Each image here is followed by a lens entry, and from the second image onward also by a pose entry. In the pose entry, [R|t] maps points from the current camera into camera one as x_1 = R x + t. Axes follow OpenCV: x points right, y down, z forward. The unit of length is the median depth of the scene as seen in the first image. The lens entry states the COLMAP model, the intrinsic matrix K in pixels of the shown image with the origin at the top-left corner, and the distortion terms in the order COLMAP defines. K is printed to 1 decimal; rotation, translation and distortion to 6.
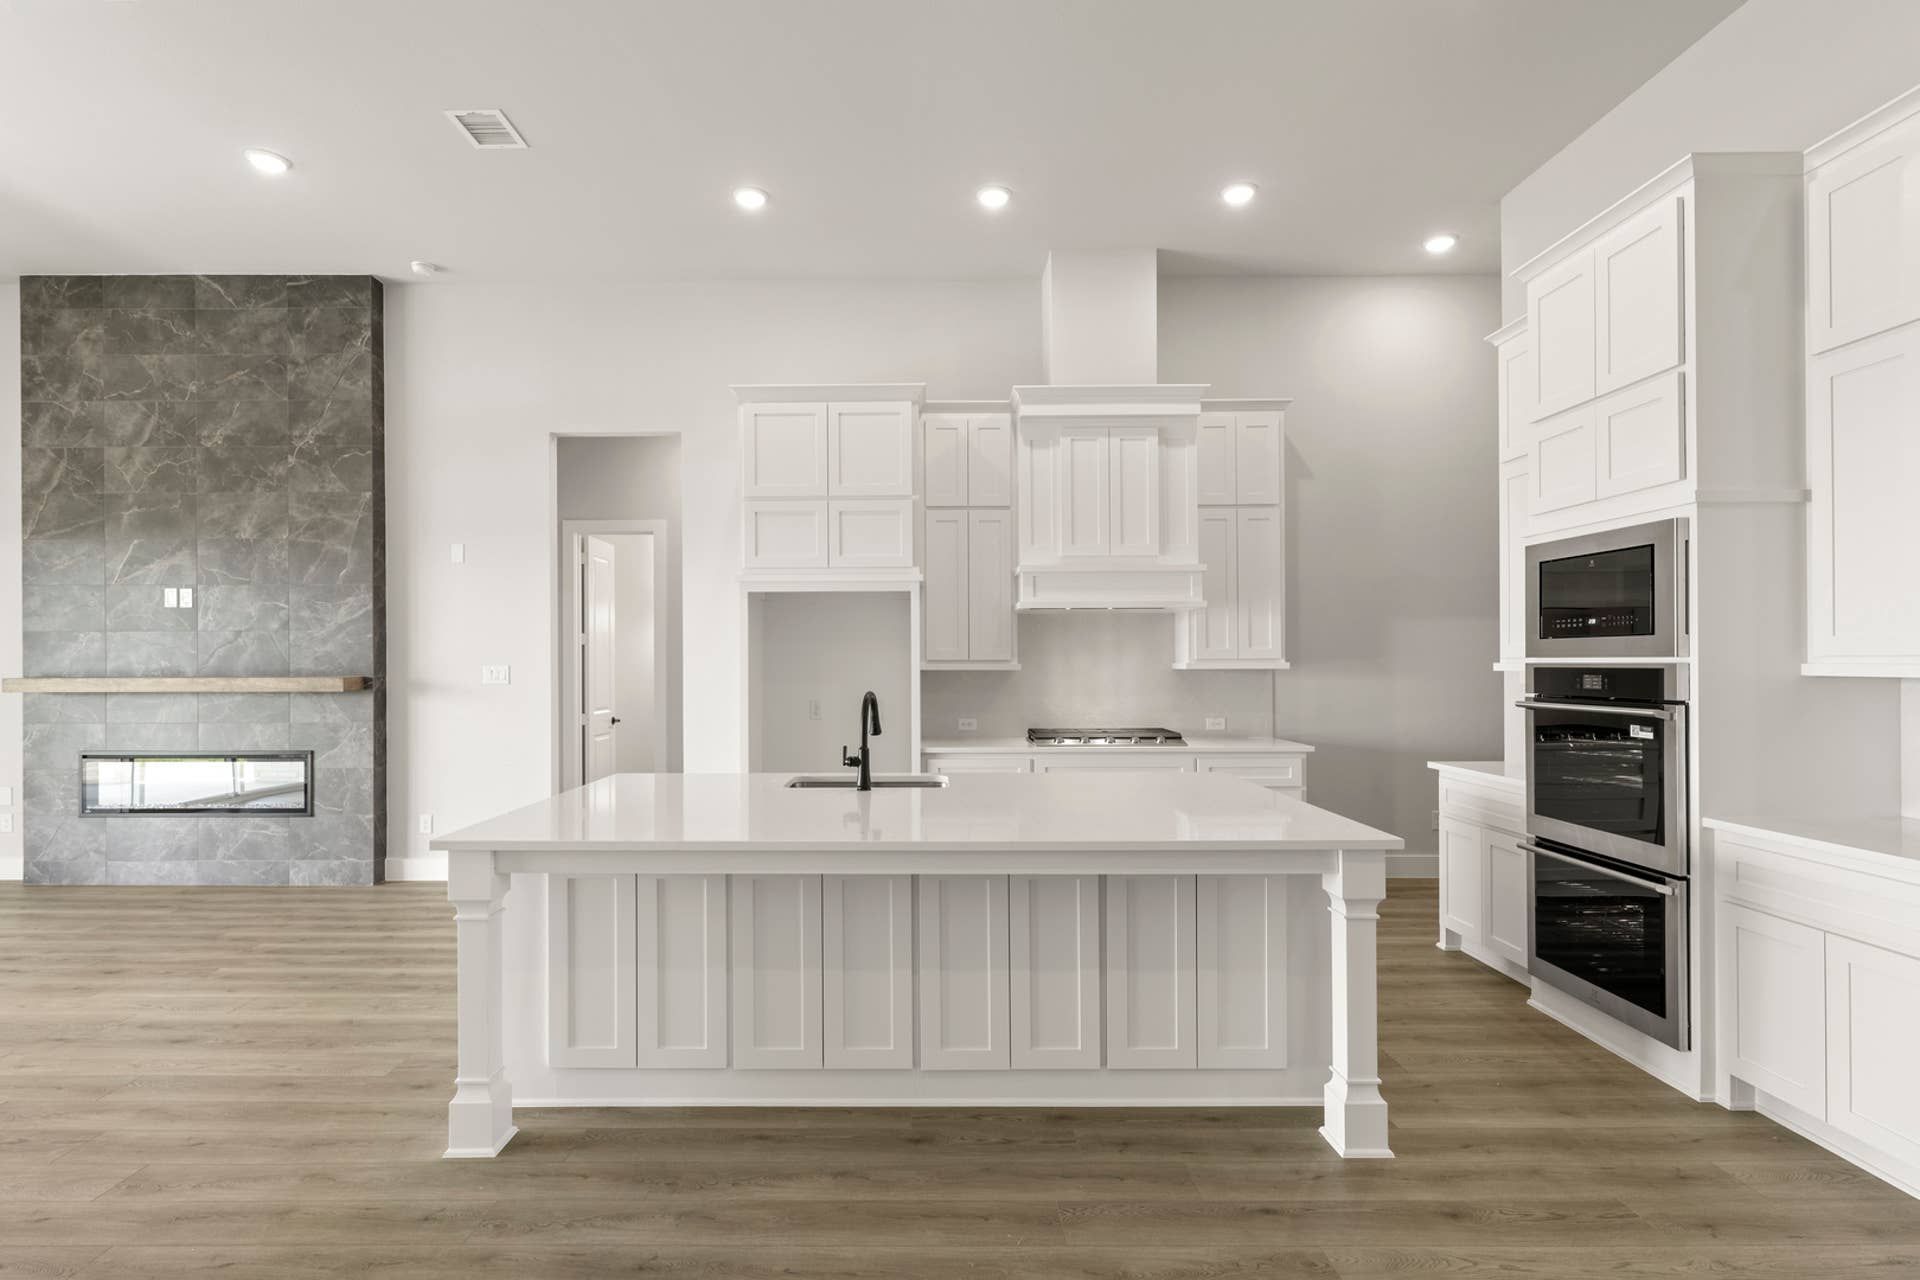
lens RADIAL K [[896.2, 0, 914.5], [0, 896.2, 663.2], [0, 0, 1]] dist [-0.000129, 0.000094]
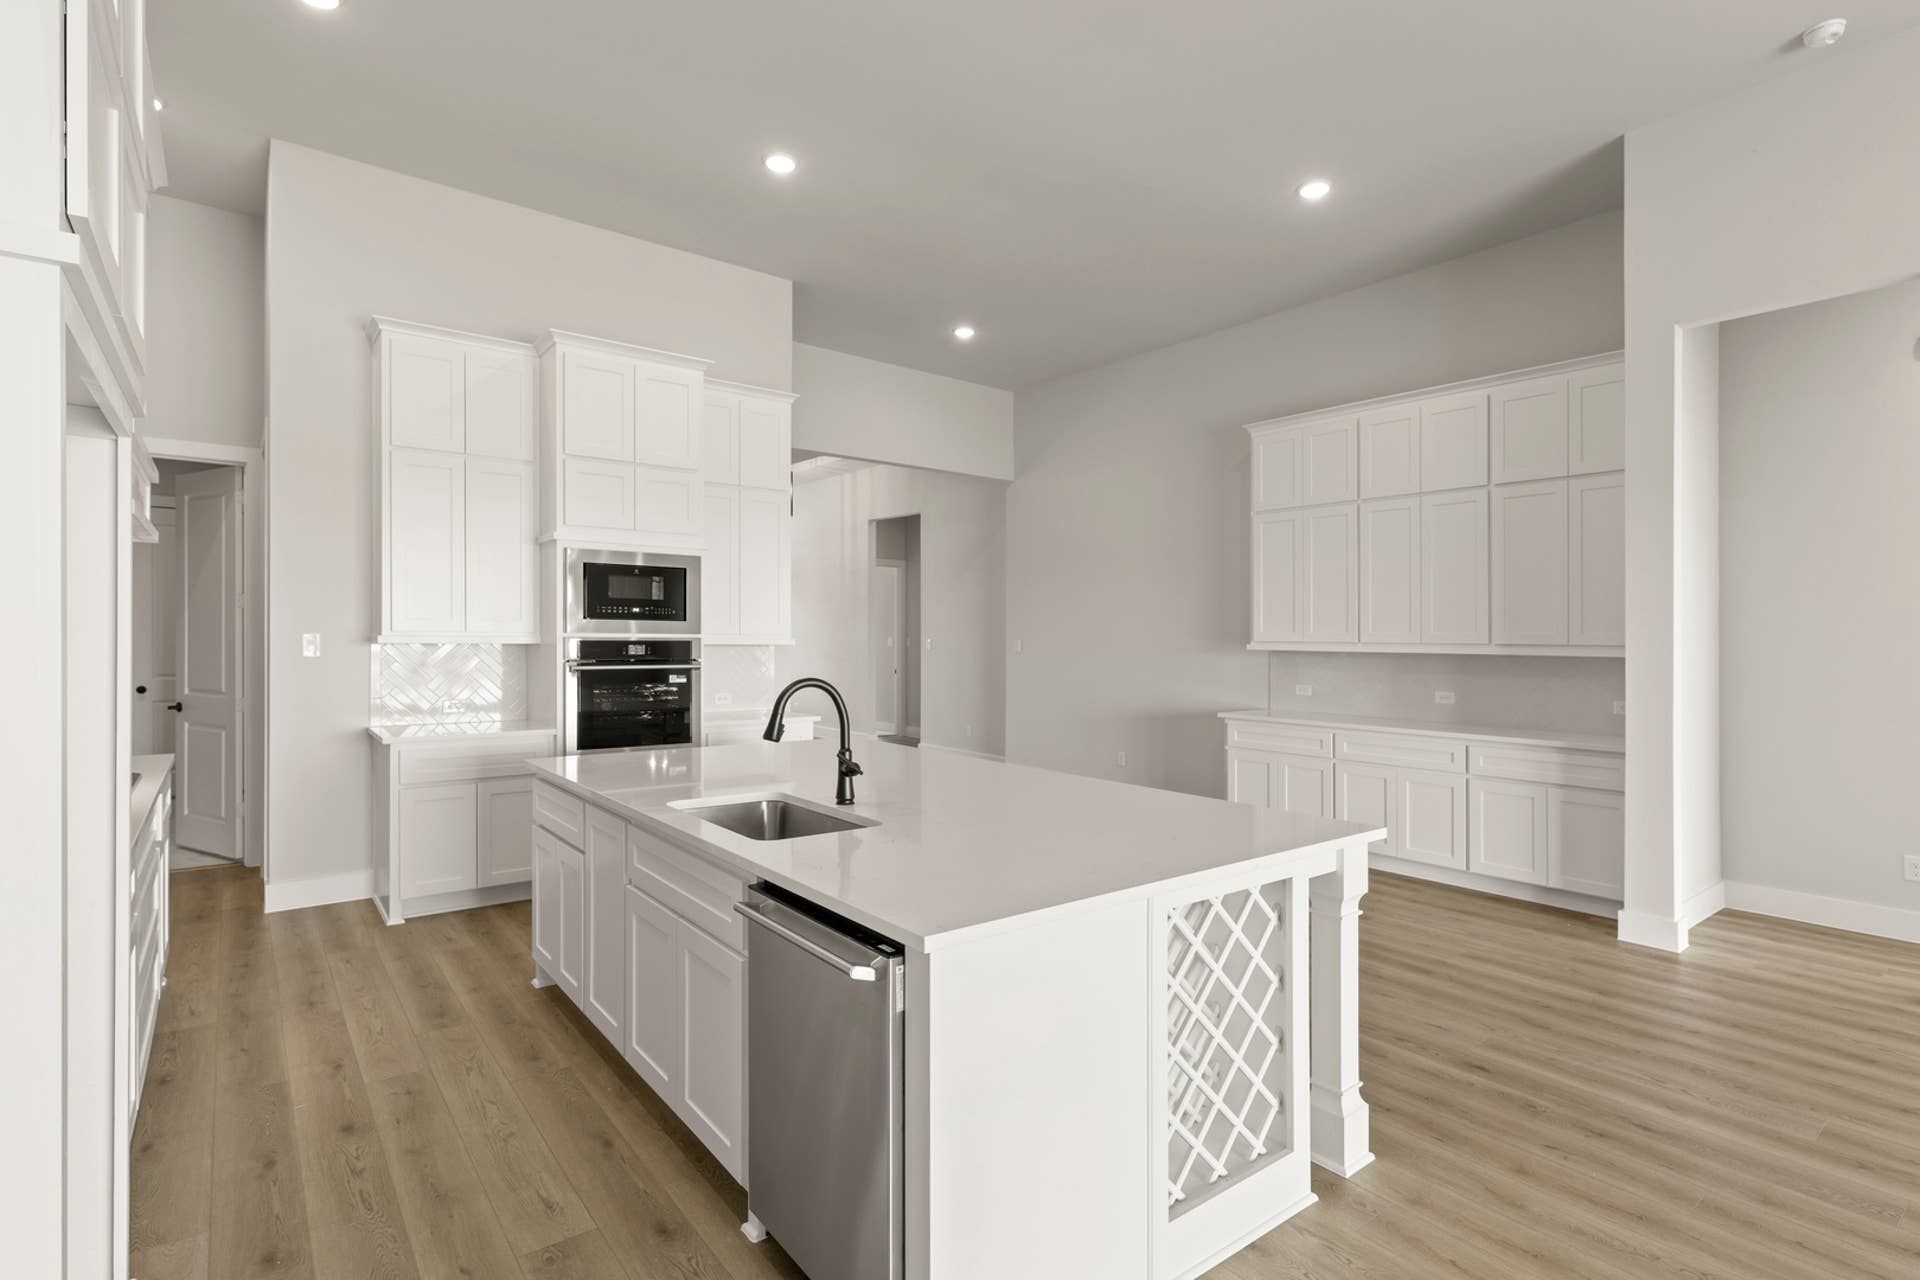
lens RADIAL K [[928.8, 0, 960.0], [0, 928.8, 640.0], [0, 0, 1]] dist [-0.001373, 0.000190]
pose [[-0.622178, -0.001209, 0.782875, -0.825529], [-0.002003, 0.999998, -0.000048, 0.003646], [-0.782873, -0.001597, -0.622179, 1.579101]]
